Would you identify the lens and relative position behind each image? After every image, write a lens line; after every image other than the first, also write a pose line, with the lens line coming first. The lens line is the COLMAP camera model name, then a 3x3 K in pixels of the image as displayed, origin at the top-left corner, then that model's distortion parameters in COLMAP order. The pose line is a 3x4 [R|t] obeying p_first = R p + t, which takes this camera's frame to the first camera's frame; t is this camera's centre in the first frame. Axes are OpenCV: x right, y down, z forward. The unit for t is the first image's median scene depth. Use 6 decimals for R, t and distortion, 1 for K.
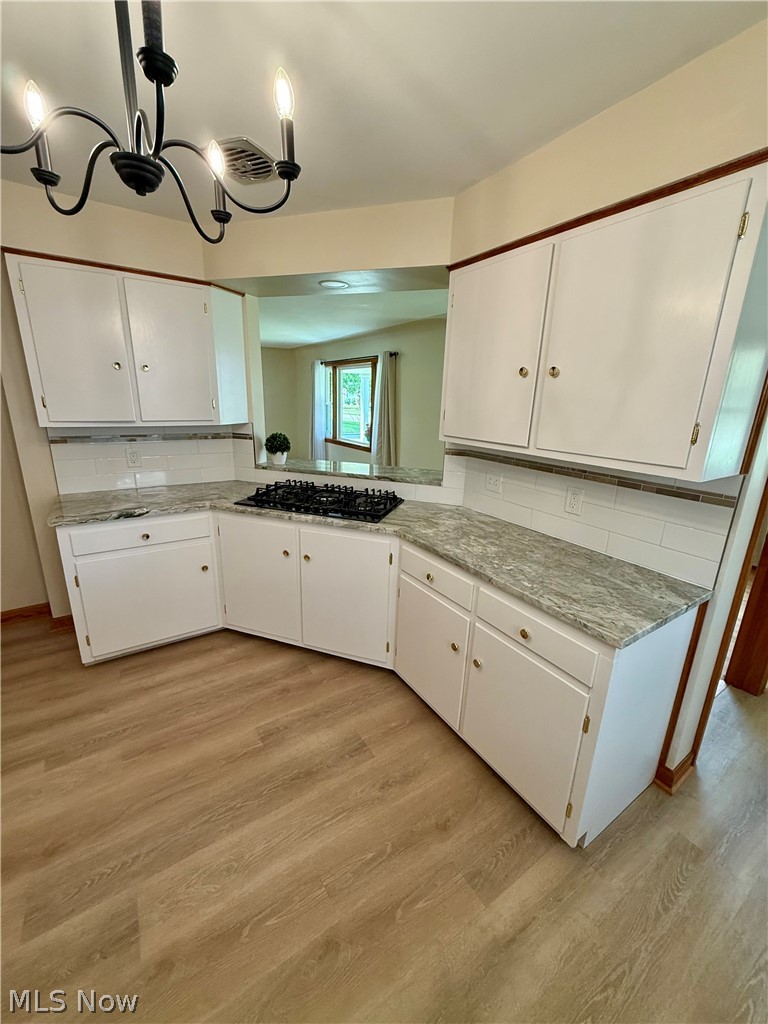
lens RADIAL K [[407.3, 0, 384.9], [0, 407.3, 509.7], [0, 0, 1]] dist [-0.001571, -0.000157]
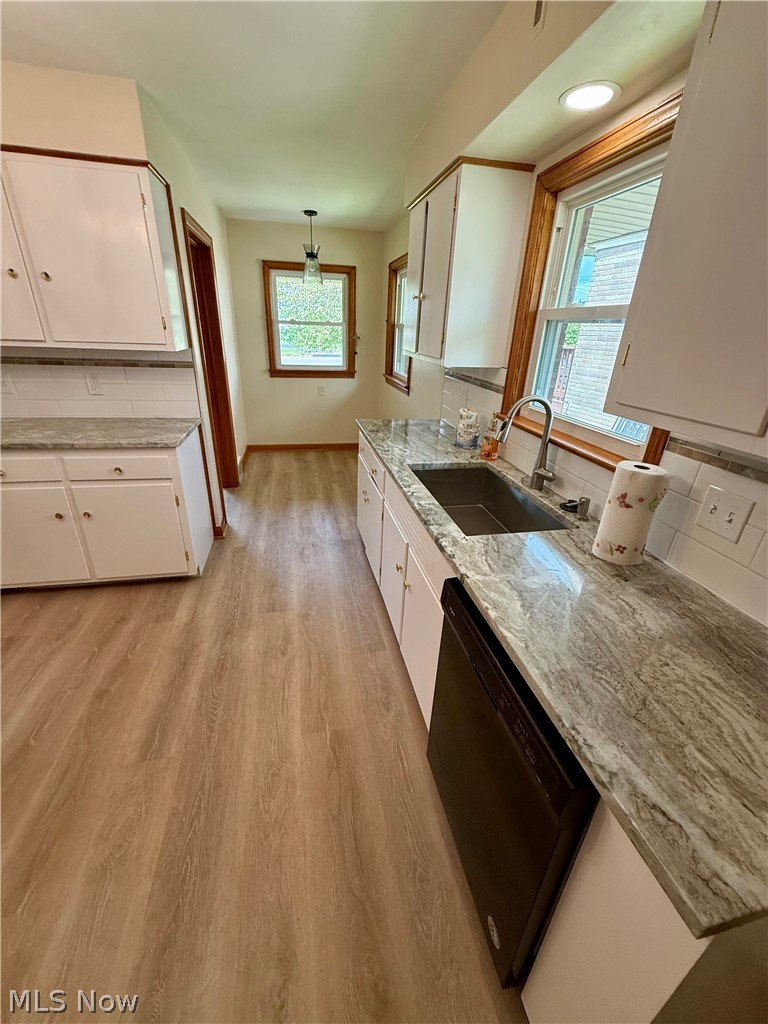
lens RADIAL K [[407.3, 0, 386.5], [0, 407.3, 511.6], [0, 0, 1]] dist [-0.001571, -0.000157]
pose [[0.356577, -0.395661, 0.846348, -0.605191], [0.217102, 0.916190, 0.336844, 0.149222], [-0.908691, 0.063633, 0.412591, -0.481008]]
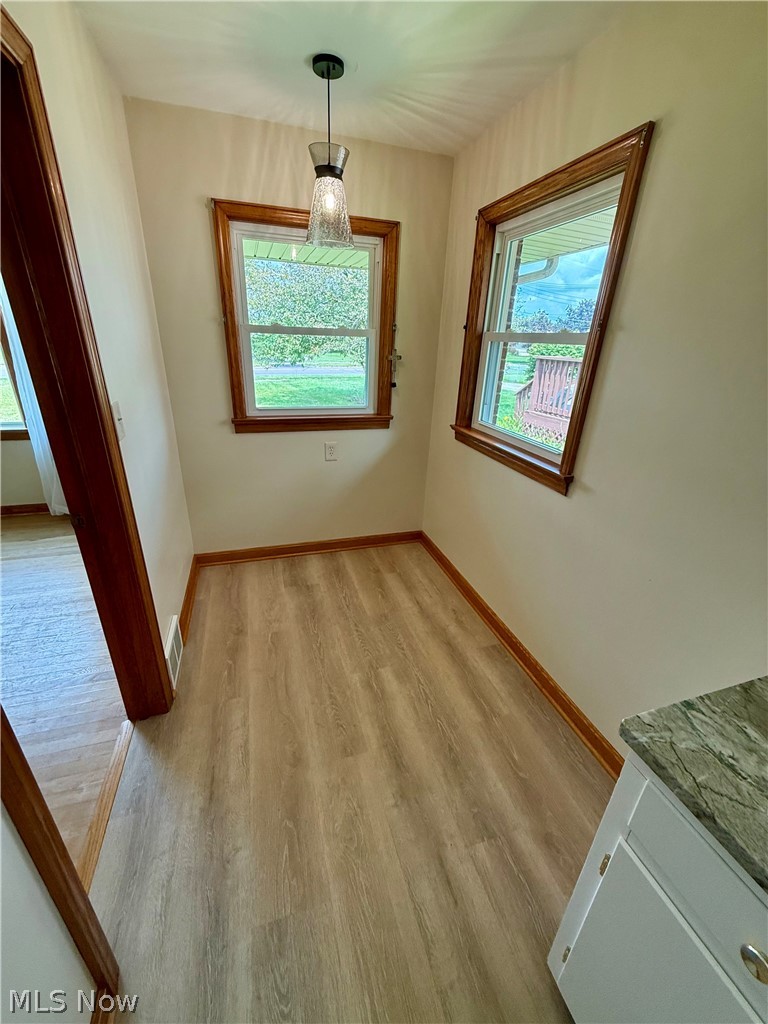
lens RADIAL K [[407.3, 0, 386.1], [0, 407.3, 514.6], [0, 0, 1]] dist [-0.001571, -0.000157]
pose [[0.268153, -0.389492, 0.881130, 0.752400], [0.221819, 0.915014, 0.336964, -0.057423], [-0.937491, 0.105094, 0.331761, 0.498081]]
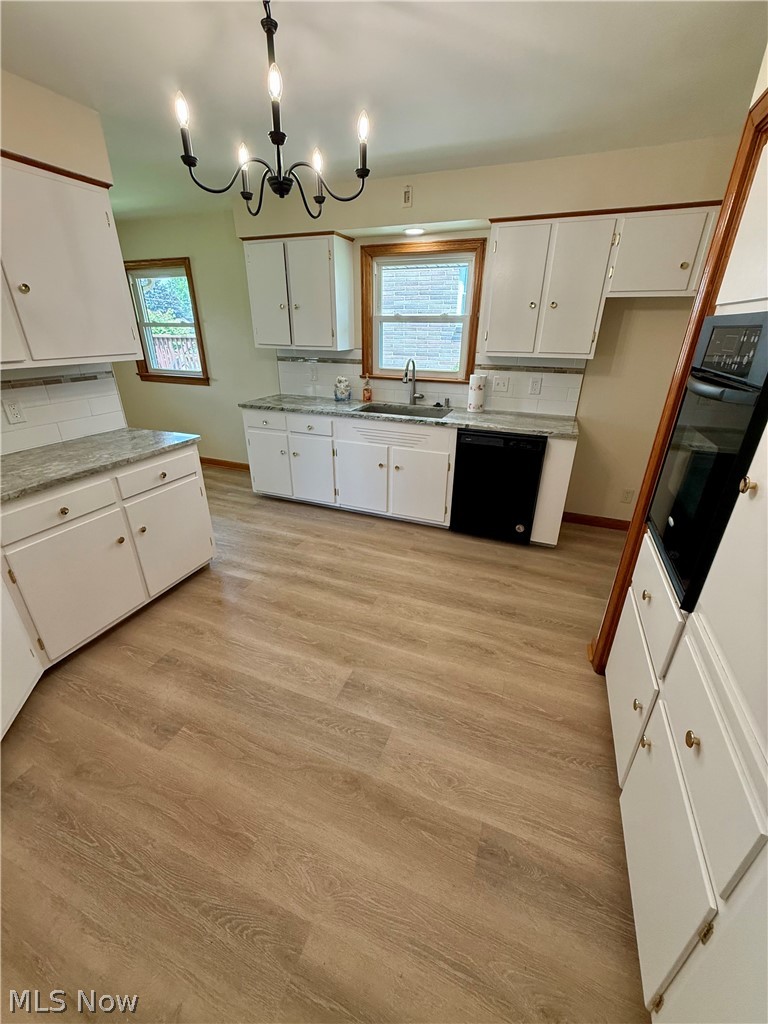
lens RADIAL K [[407.3, 0, 385.3], [0, 407.3, 510.5], [0, 0, 1]] dist [-0.001571, -0.000157]
pose [[-0.579527, -0.365117, 0.728586, -1.305564], [0.192951, 0.807130, 0.557953, -0.287537], [-0.791782, 0.463930, -0.397304, 0.974816]]
